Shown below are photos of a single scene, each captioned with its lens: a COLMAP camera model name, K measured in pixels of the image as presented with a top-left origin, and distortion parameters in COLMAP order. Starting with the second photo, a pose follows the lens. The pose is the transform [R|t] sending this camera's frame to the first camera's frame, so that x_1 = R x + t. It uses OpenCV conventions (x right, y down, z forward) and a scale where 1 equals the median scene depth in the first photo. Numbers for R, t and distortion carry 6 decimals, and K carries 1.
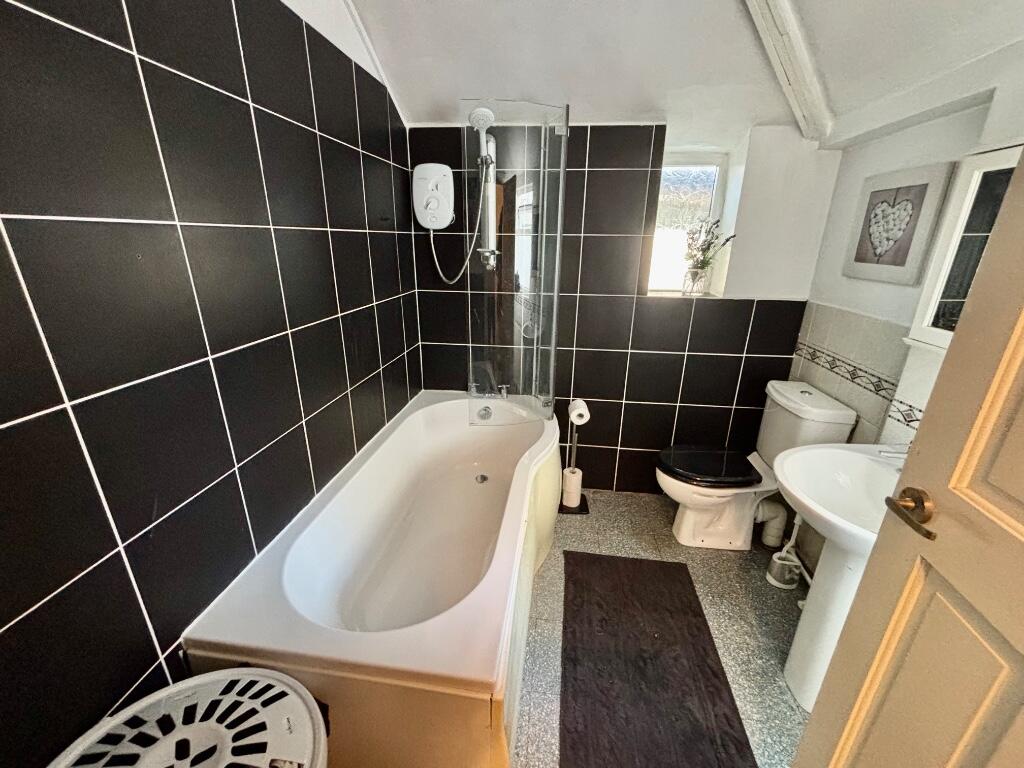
lens RADIAL K [[416.9, 0, 518.0], [0, 416.9, 389.8], [0, 0, 1]] dist [0.000987, -0.000165]
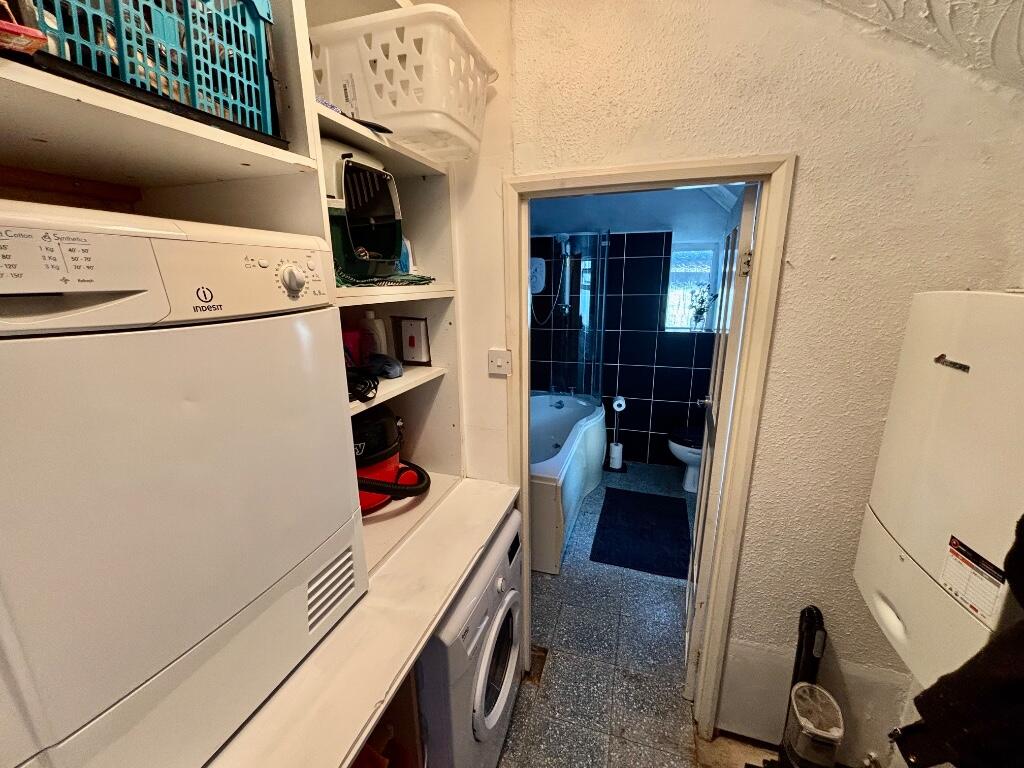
lens RADIAL K [[416.9, 0, 505.3], [0, 416.9, 381.5], [0, 0, 1]] dist [0.000987, -0.000165]
pose [[0.975710, 0.023760, -0.217776, 0.067792], [-0.049091, 0.992534, -0.111656, 0.168749], [0.213497, 0.119635, 0.969591, -0.631238]]
